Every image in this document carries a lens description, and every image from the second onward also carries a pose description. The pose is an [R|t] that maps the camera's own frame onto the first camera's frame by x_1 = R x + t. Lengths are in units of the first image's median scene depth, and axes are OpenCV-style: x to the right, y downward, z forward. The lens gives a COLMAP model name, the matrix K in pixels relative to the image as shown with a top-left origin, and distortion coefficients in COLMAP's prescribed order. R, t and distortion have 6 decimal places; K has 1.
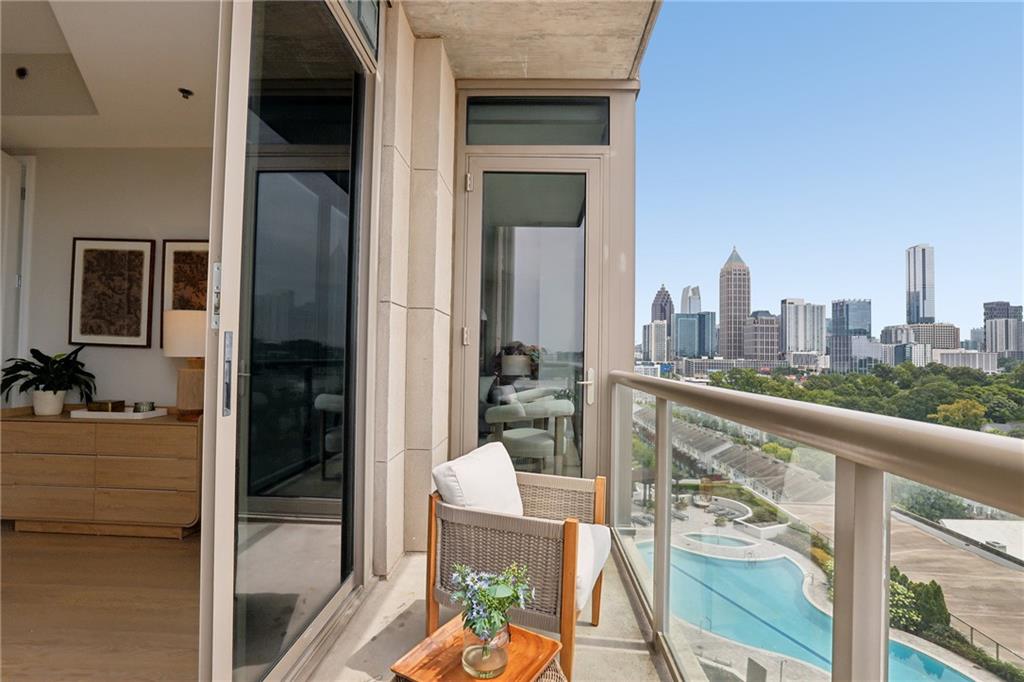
lens RADIAL K [[481.8, 0, 514.6], [0, 481.8, 344.7], [0, 0, 1]] dist [-0.013506, 0.000528]
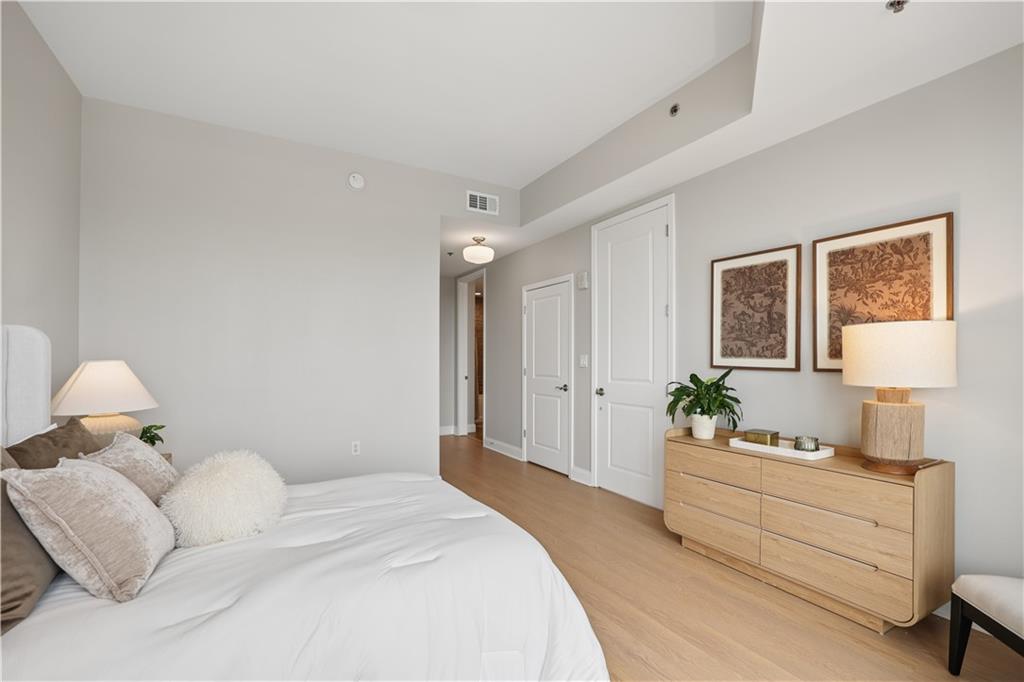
lens RADIAL K [[445.5, 0, 506.4], [0, 445.5, 363.4], [0, 0, 1]] dist [-0.037873, 0.011182]
pose [[0.518598, -0.011648, -0.854939, -0.362571], [0.027148, 0.999627, 0.002849, -0.023946], [0.854587, -0.024687, 0.518721, 0.146501]]
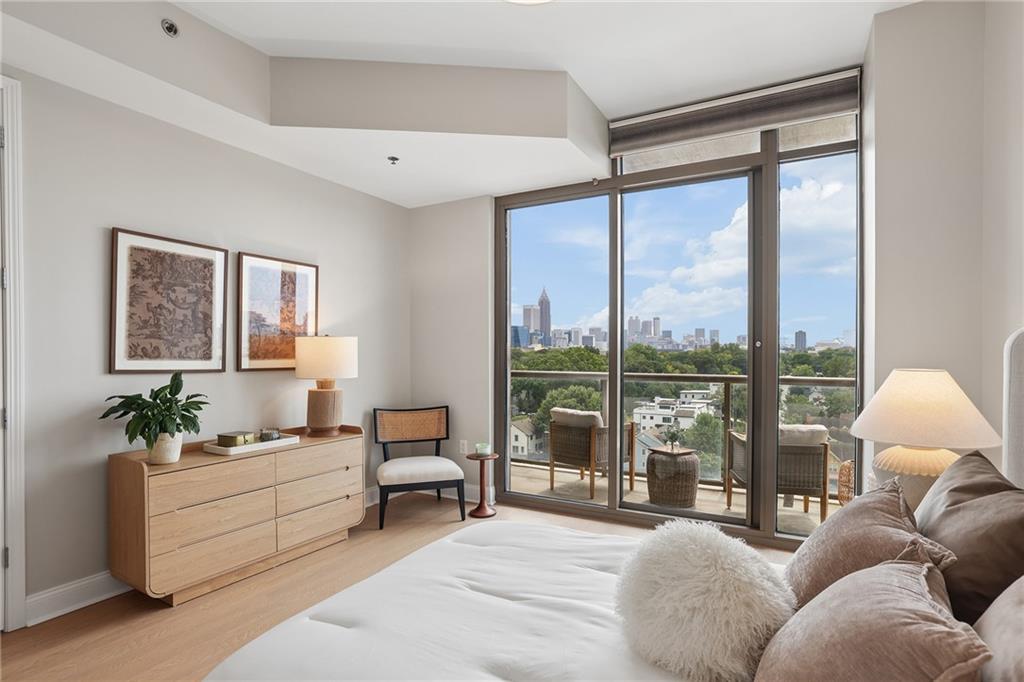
lens RADIAL K [[516.6, 0, 511.3], [0, 516.6, 358.4], [0, 0, 1]] dist [-0.027048, 0.000538]
pose [[0.468713, -0.029061, 0.882872, -1.346893], [-0.014063, 0.999087, 0.040353, -0.064120], [-0.883238, -0.031330, 0.467876, 0.087074]]
